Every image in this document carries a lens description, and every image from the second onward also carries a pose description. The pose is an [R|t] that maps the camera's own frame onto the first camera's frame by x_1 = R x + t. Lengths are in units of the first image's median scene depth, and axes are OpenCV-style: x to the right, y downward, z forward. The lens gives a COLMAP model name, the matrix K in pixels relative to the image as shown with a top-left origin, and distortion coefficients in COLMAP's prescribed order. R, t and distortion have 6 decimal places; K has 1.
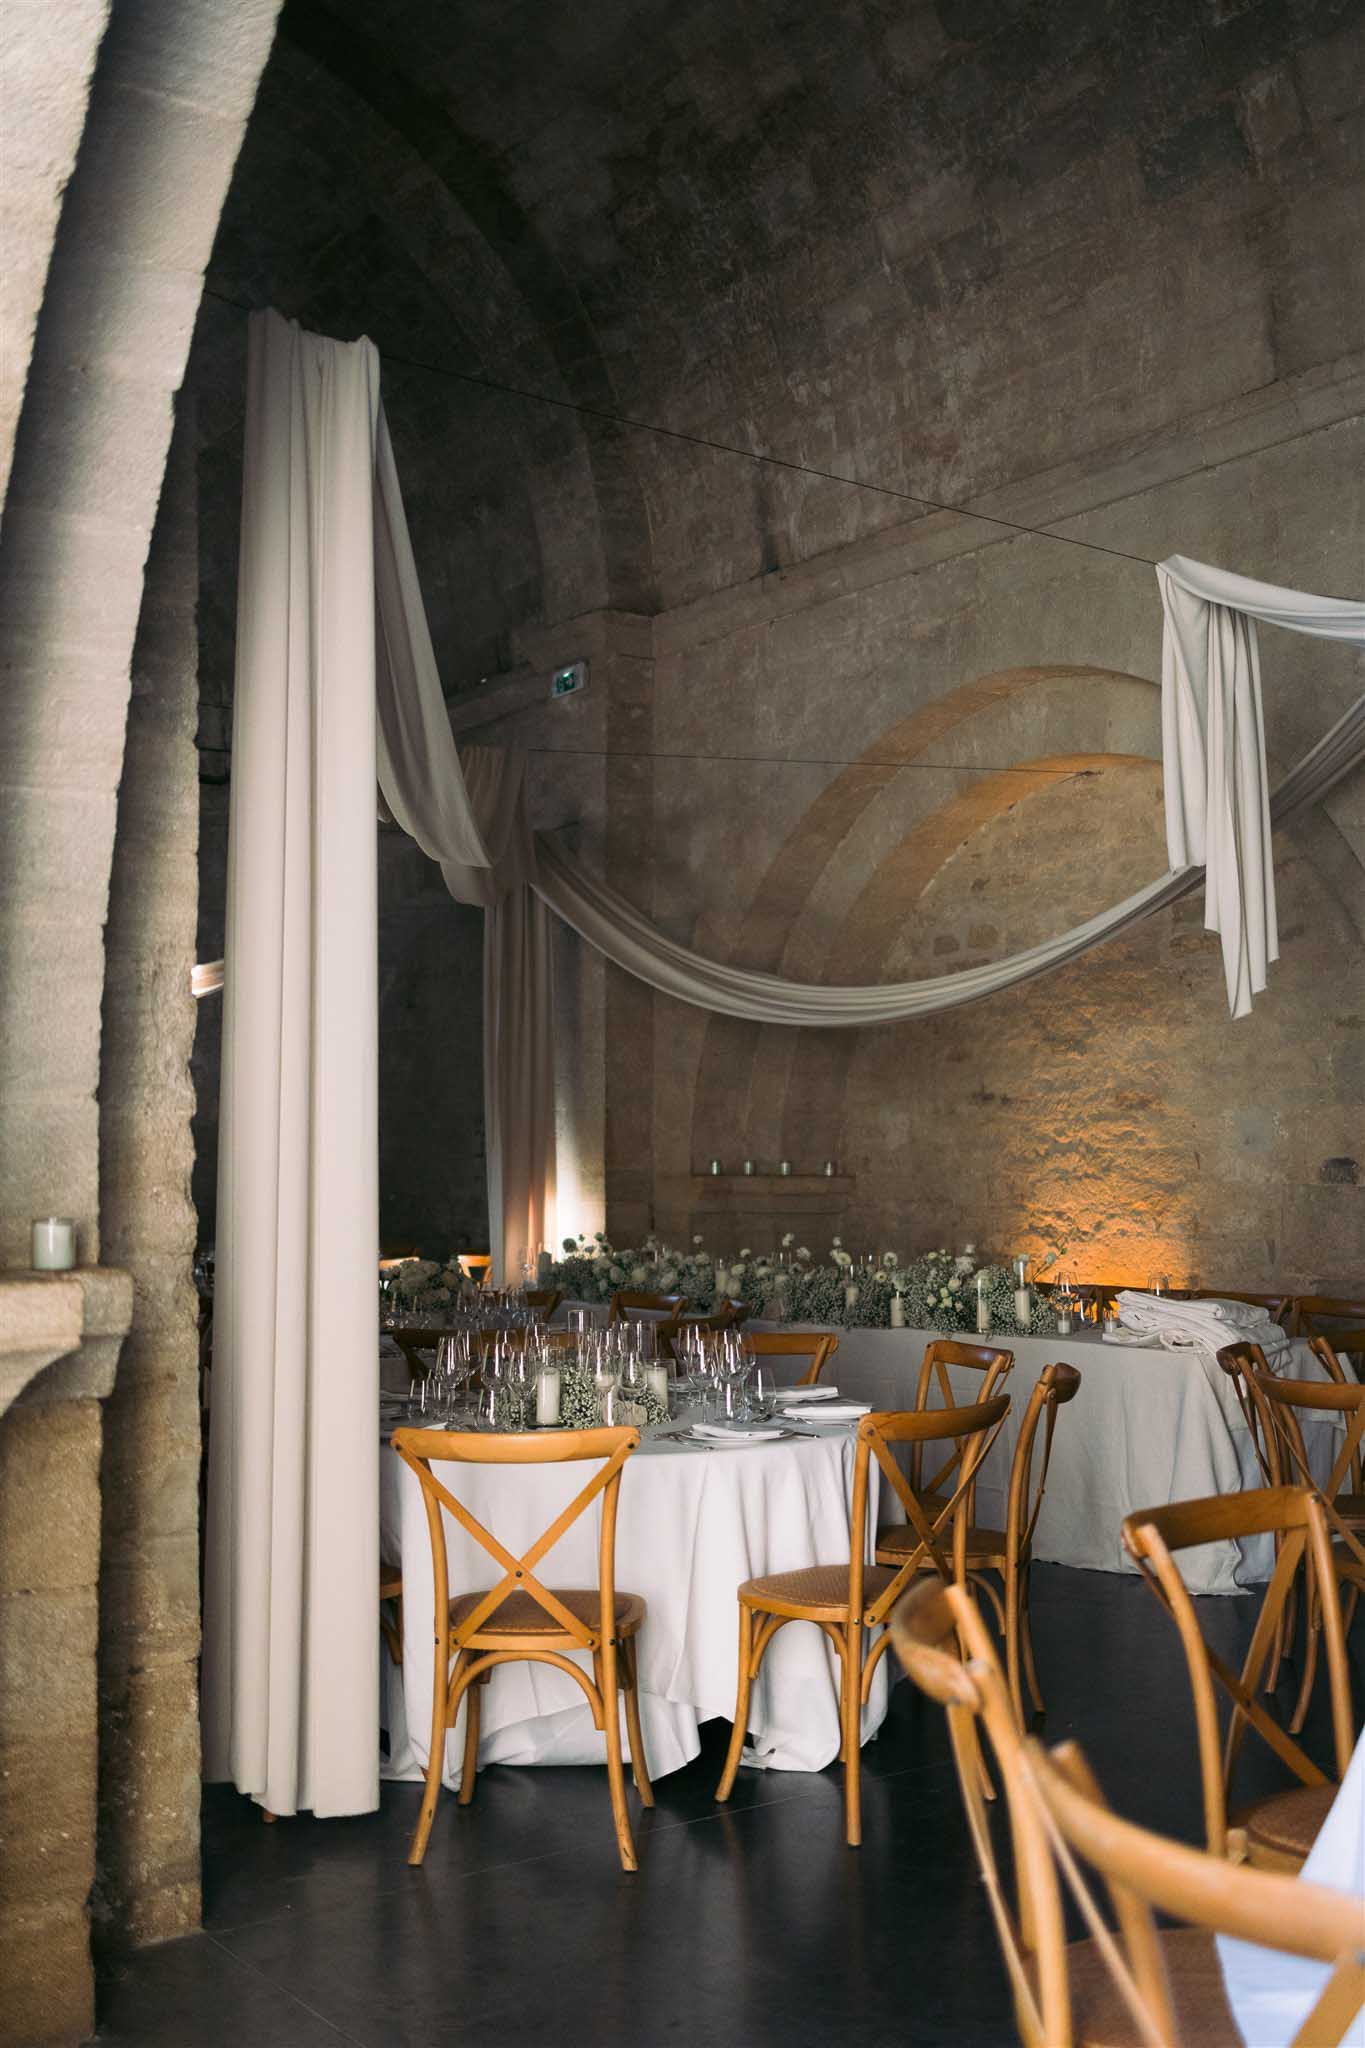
lens RADIAL K [[2004.3, 0, 716.1], [0, 2004.3, 997.3], [0, 0, 1]] dist [0.032420, -0.007882]
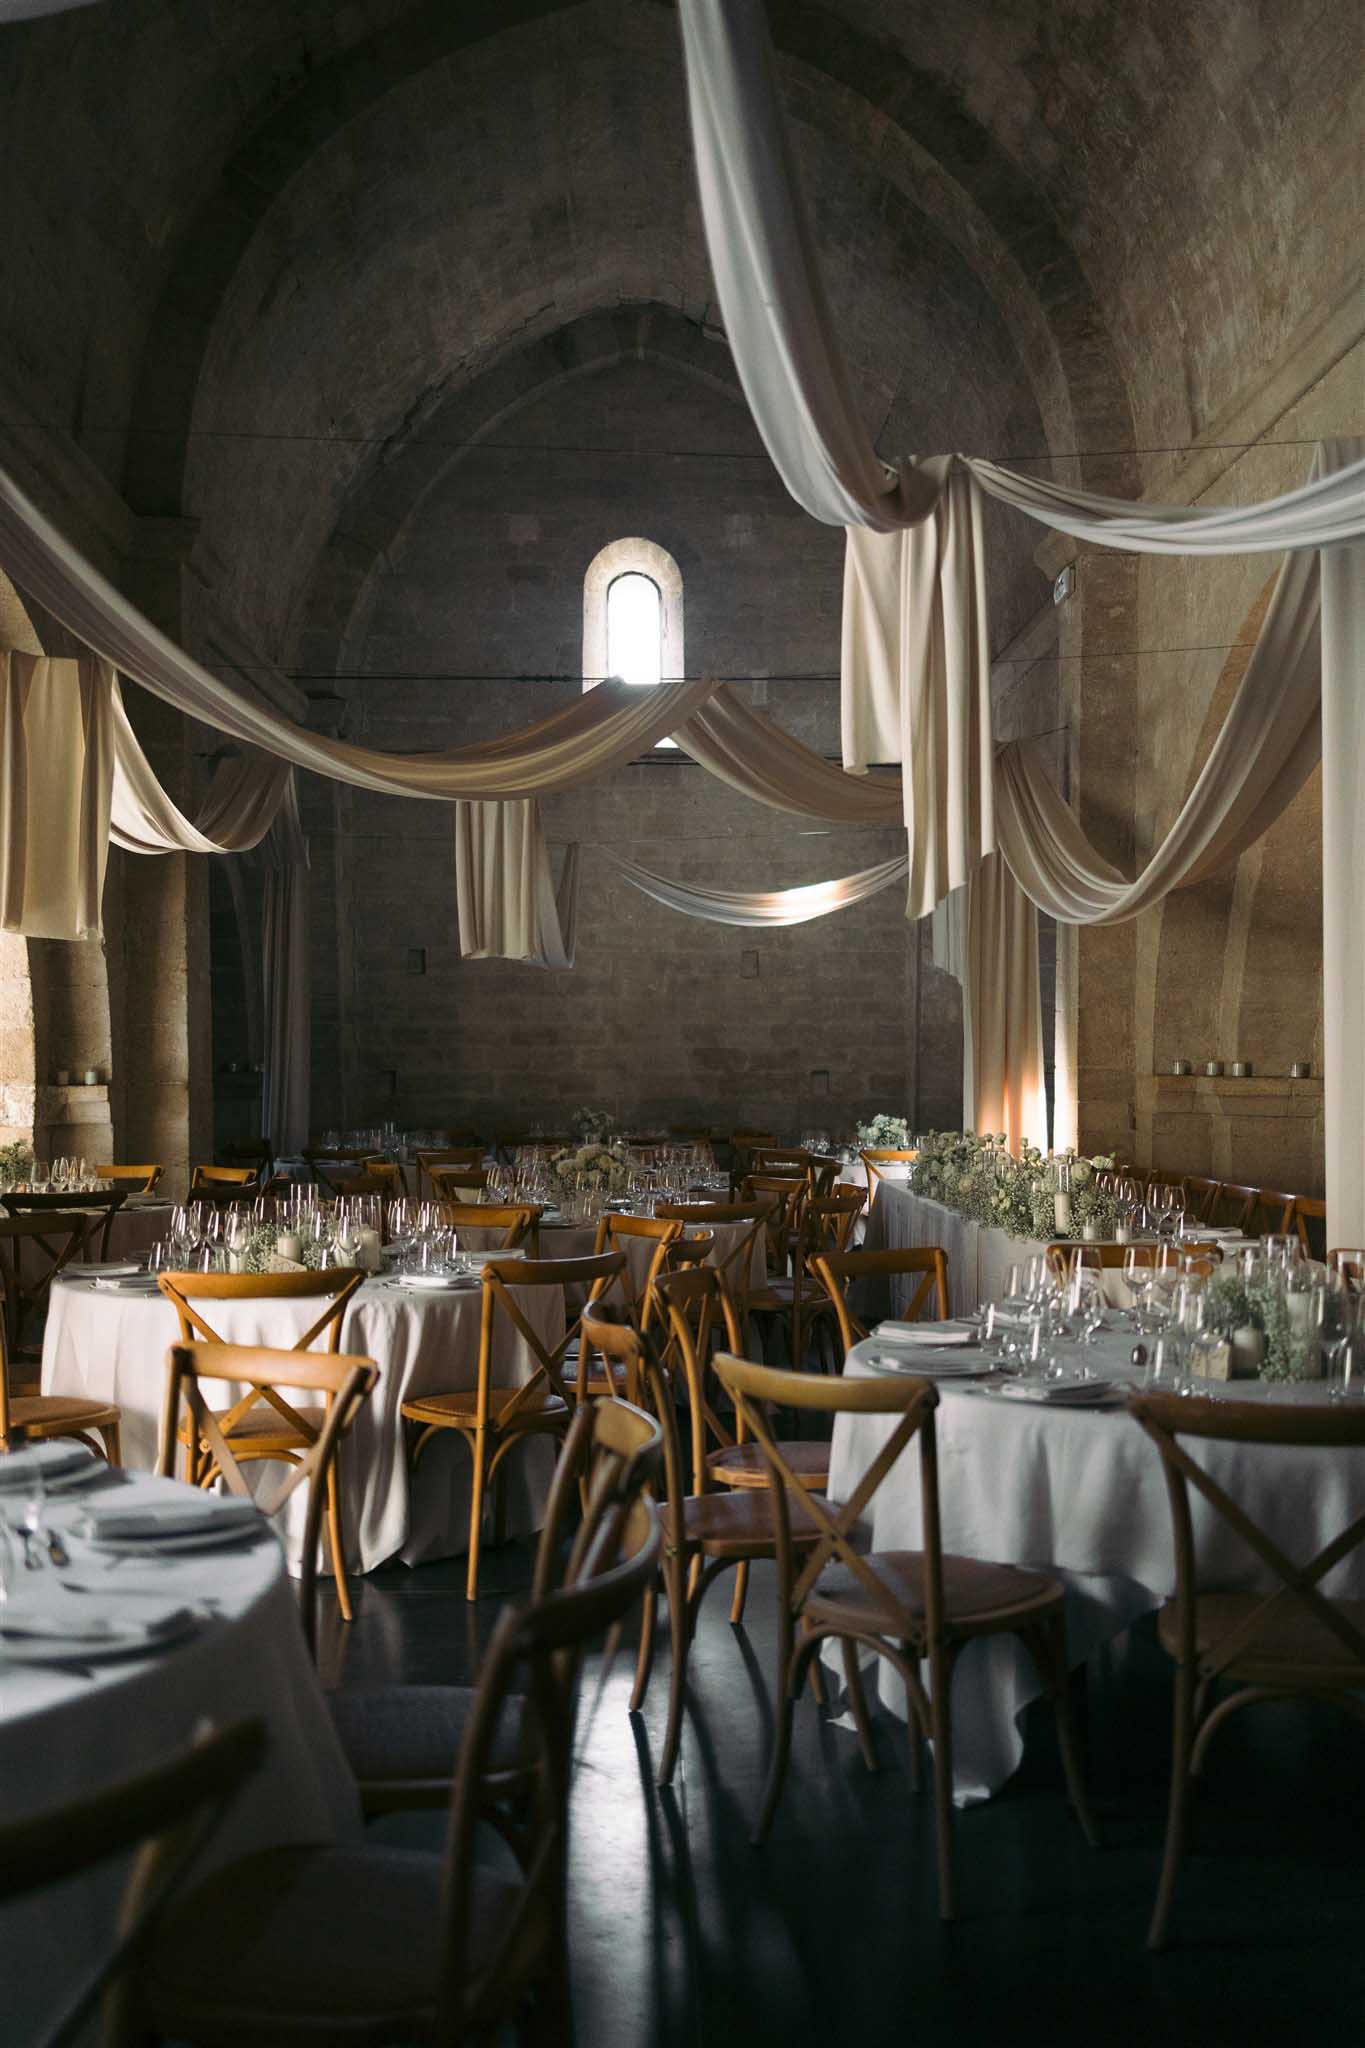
lens RADIAL K [[2004.3, 0, 716.1], [0, 2004.3, 997.3], [0, 0, 1]] dist [0.032420, -0.007882]
pose [[0.841142, -0.010708, -0.540708, 0.408467], [0.033610, 0.998906, 0.032504, 0.012717], [0.539769, -0.045514, 0.840582, 0.058699]]
